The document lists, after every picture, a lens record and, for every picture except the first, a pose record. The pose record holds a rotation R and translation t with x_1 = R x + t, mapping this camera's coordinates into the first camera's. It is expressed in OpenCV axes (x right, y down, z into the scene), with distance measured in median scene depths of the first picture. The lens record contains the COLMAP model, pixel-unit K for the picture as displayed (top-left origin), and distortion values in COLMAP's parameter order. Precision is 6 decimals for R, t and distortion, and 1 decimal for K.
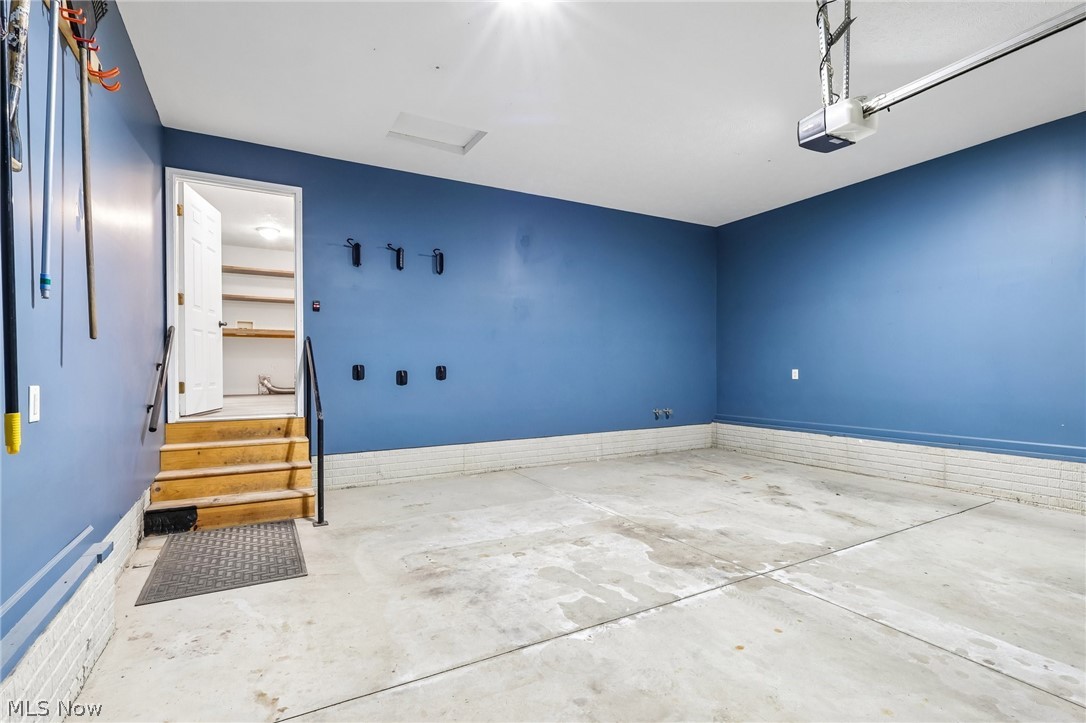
lens RADIAL K [[508.4, 0, 541.7], [0, 508.4, 368.7], [0, 0, 1]] dist [-0.004692, 0.002341]
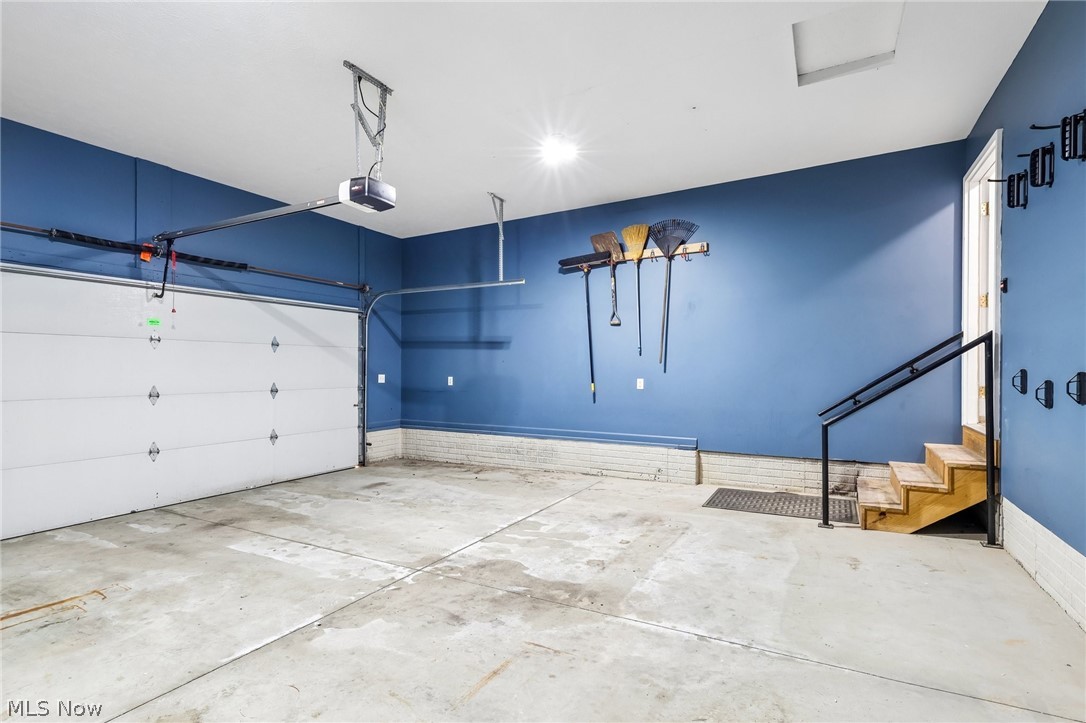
lens RADIAL K [[508.4, 0, 543.0], [0, 508.4, 365.1], [0, 0, 1]] dist [-0.004692, 0.002341]
pose [[-0.854996, 0.004458, -0.518615, 0.729232], [0.008411, 0.999951, -0.005271, -0.024435], [0.518566, -0.008869, -0.854991, 1.969997]]
